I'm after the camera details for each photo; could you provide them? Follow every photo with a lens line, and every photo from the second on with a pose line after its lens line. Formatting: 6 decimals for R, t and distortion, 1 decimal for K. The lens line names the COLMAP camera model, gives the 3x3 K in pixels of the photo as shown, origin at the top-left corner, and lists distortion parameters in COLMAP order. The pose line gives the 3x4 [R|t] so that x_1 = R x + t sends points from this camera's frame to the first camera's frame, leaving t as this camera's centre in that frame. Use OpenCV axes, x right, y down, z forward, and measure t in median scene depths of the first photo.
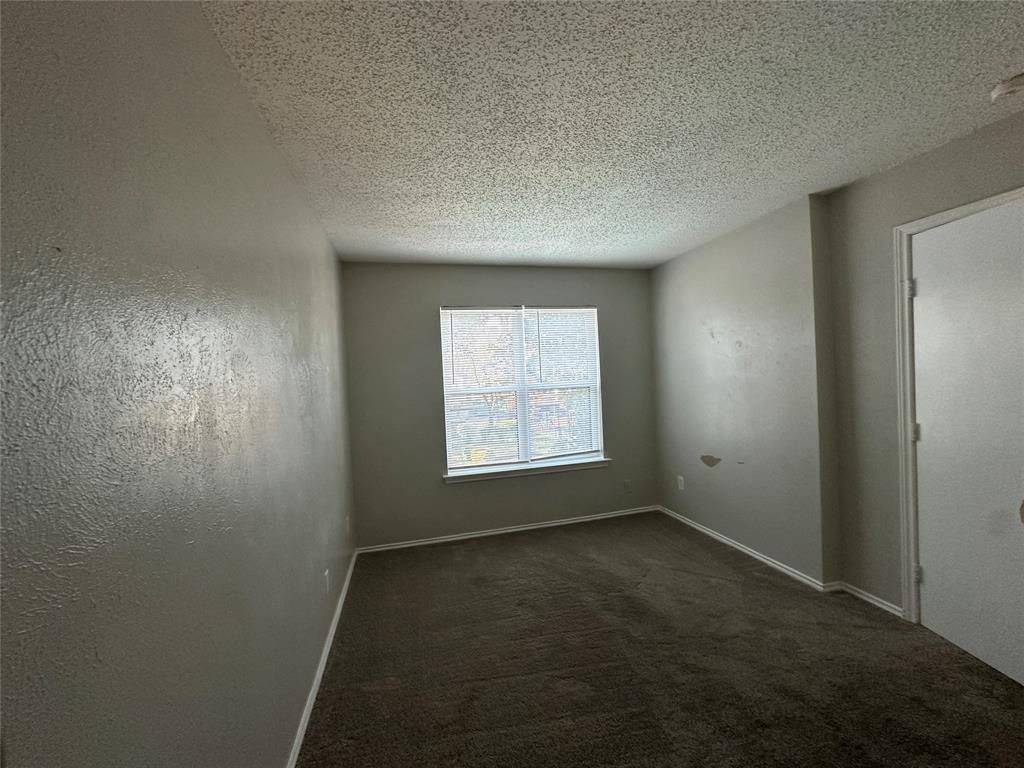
lens RADIAL K [[406.5, 0, 512.2], [0, 406.5, 387.4], [0, 0, 1]] dist [0.003012, 0.000100]
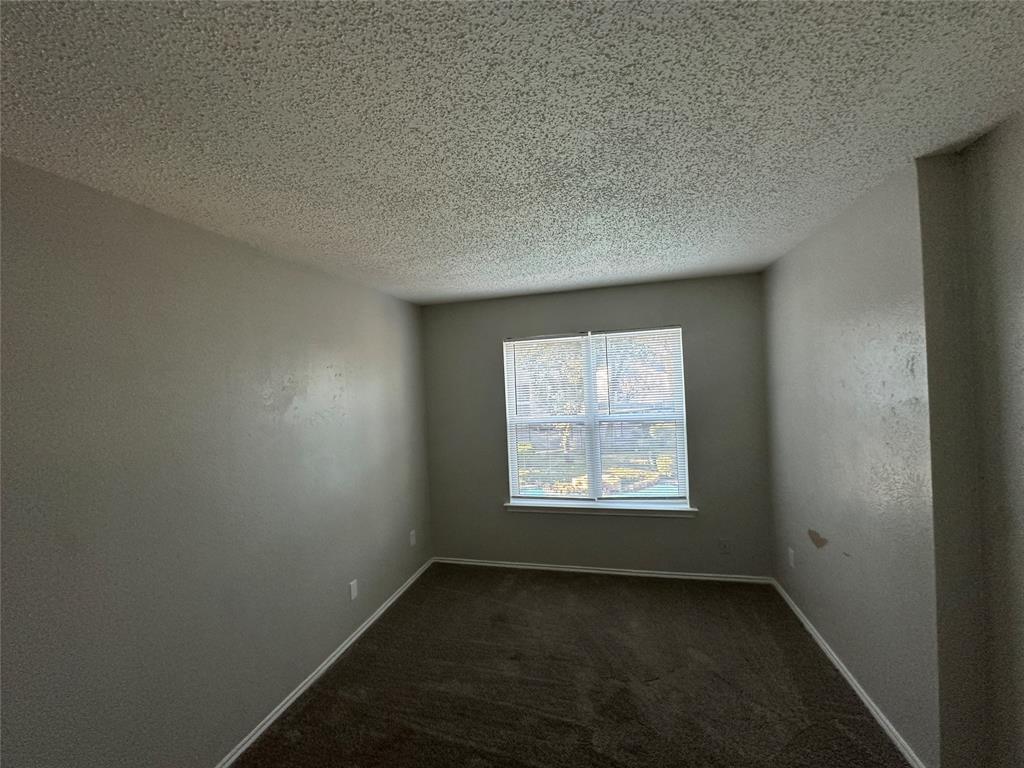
lens RADIAL K [[408.0, 0, 514.8], [0, 408.0, 389.5], [0, 0, 1]] dist [0.000385, -0.000091]
pose [[0.877515, 0.011915, -0.479400, 0.342128], [-0.002086, 0.999777, 0.021031, -0.093460], [0.479544, -0.017455, 0.877344, 0.109208]]
